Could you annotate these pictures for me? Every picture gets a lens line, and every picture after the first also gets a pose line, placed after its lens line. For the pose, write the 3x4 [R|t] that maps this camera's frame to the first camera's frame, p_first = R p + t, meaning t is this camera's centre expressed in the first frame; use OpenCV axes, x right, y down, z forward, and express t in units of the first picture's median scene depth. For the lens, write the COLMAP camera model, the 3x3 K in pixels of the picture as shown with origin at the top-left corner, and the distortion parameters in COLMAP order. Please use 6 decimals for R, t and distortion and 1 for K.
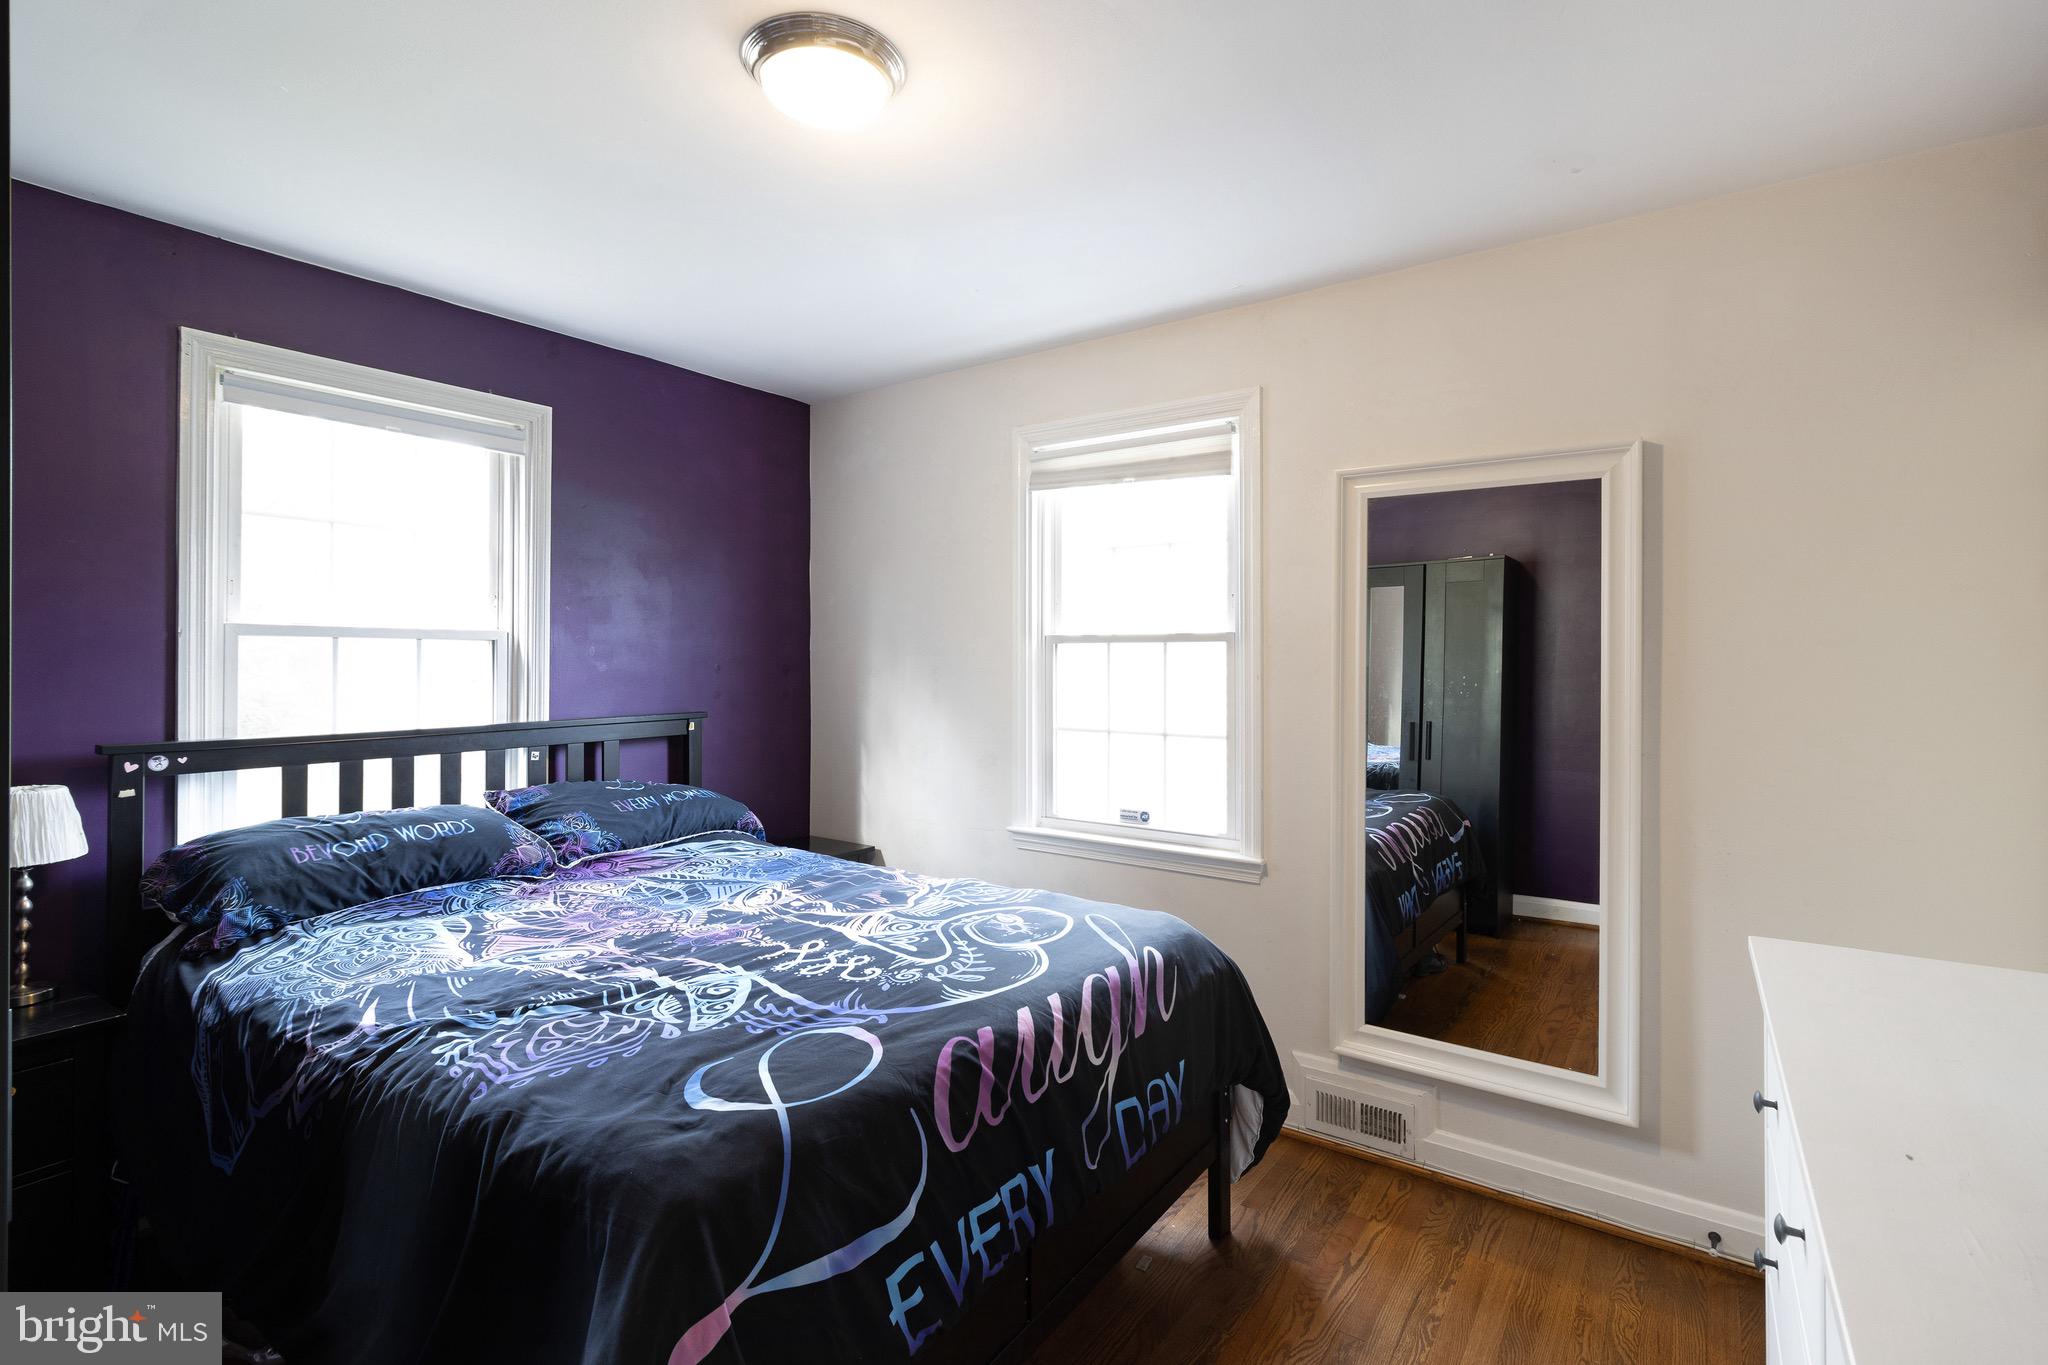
lens RADIAL K [[954.5, 0, 1024.0], [0, 954.5, 682.5], [0, 0, 1]] dist [-0.020335, 0.000095]
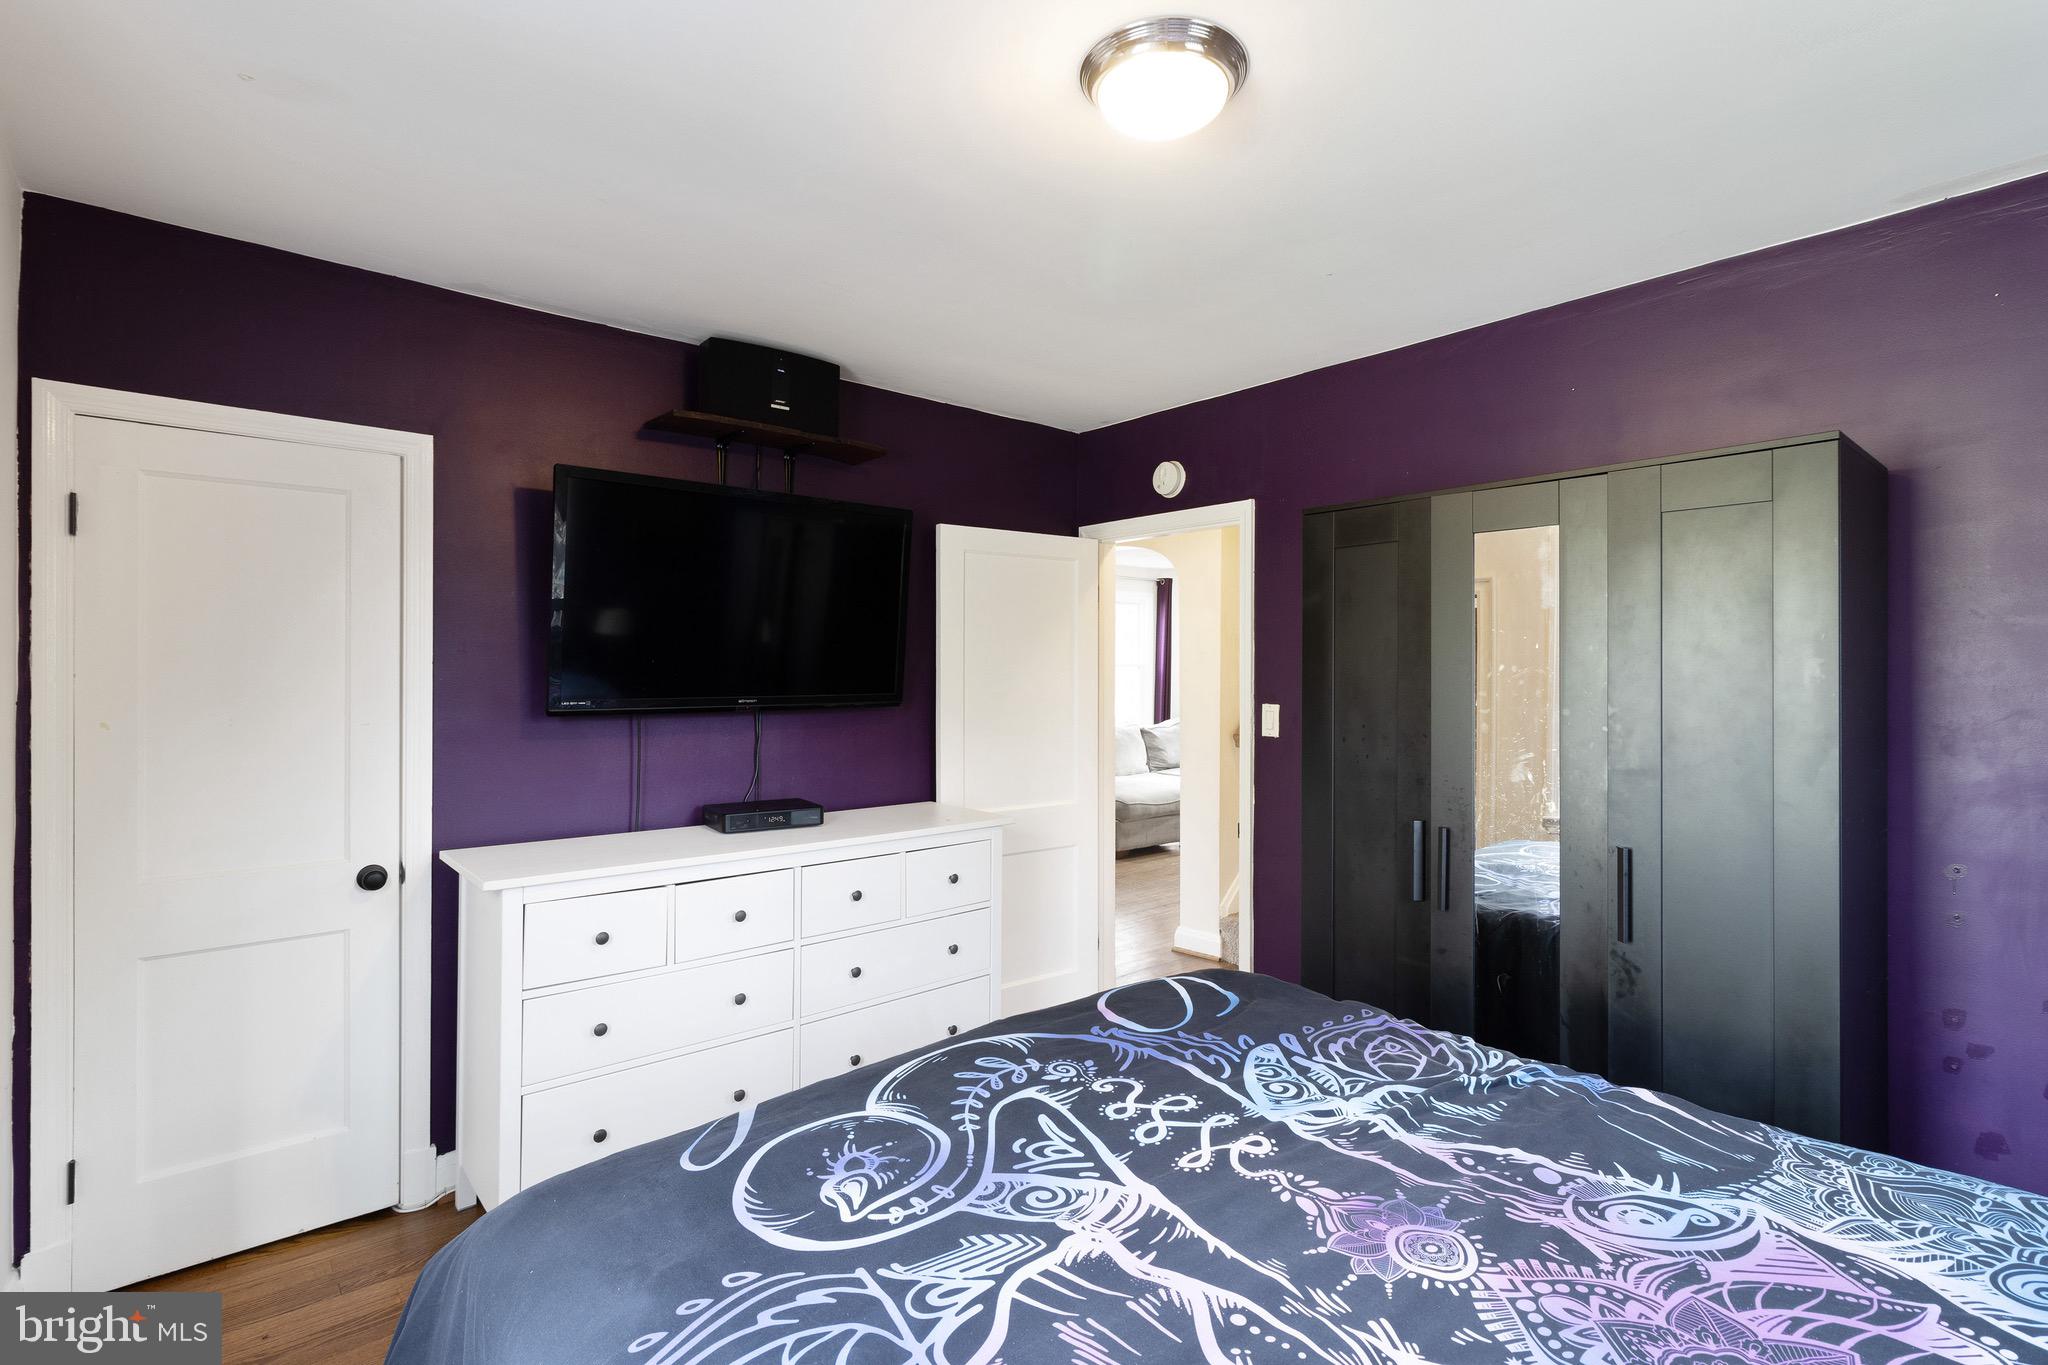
lens RADIAL K [[954.5, 0, 1024.0], [0, 954.5, 682.5], [0, 0, 1]] dist [-0.020335, 0.000095]
pose [[-0.968841, -0.010403, 0.247464, -0.274268], [-0.002813, 0.999515, 0.031006, -0.057967], [-0.247666, 0.029344, -0.968401, 1.690121]]
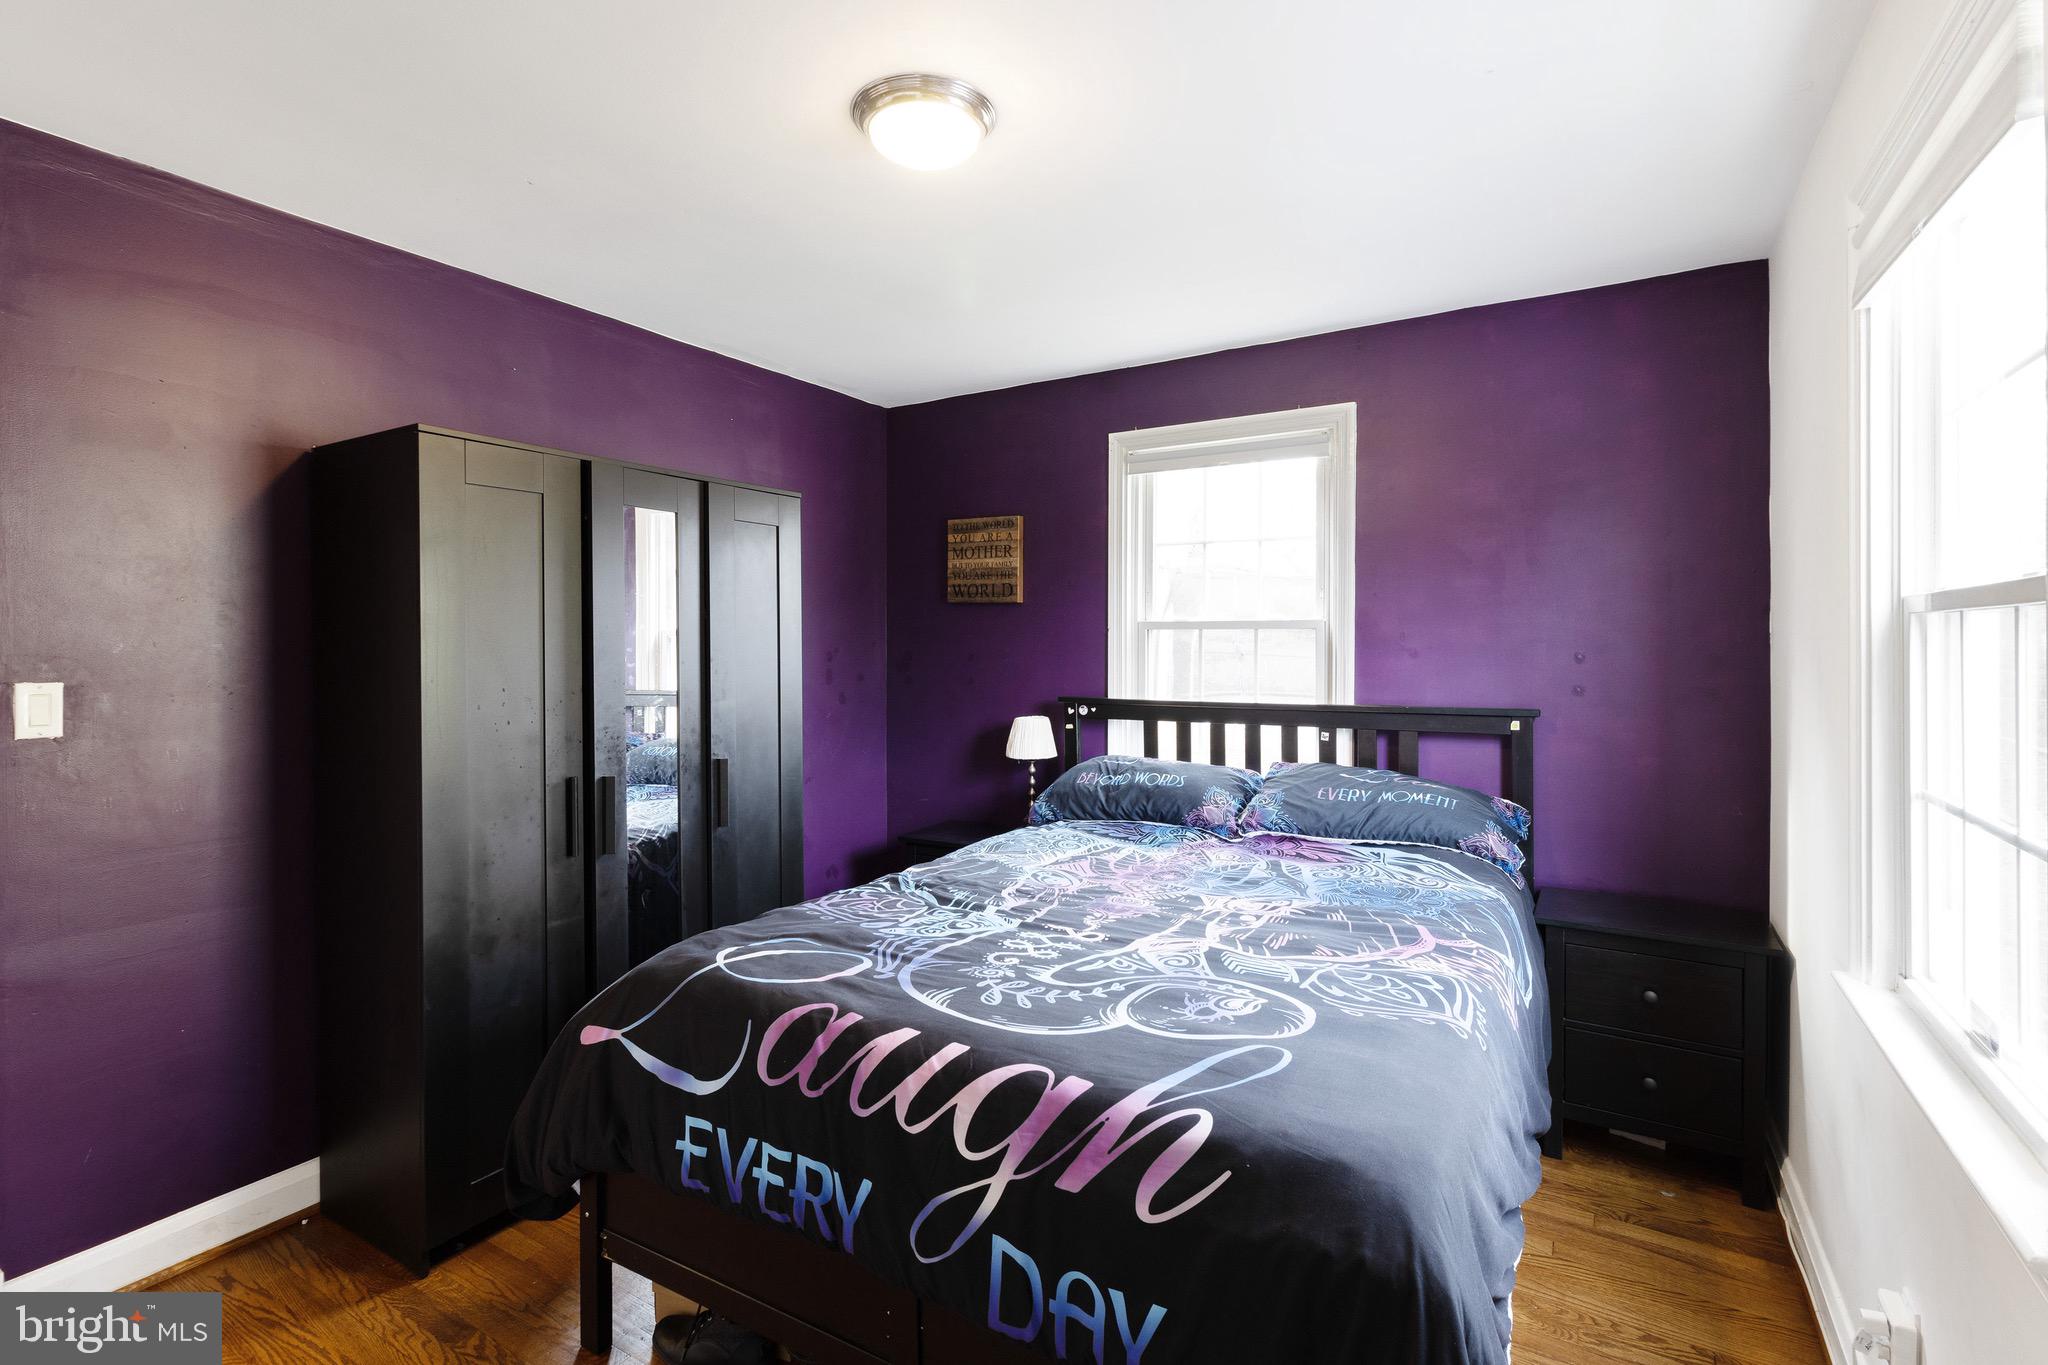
lens RADIAL K [[947.1, 0, 1030.3], [0, 947.1, 644.1], [0, 0, 1]] dist [0.000688, -0.000007]
pose [[0.076939, 0.003420, -0.997030, 0.798547], [-0.020850, 0.999781, 0.001820, -0.032866], [0.996818, 0.020648, 0.076994, 0.889658]]
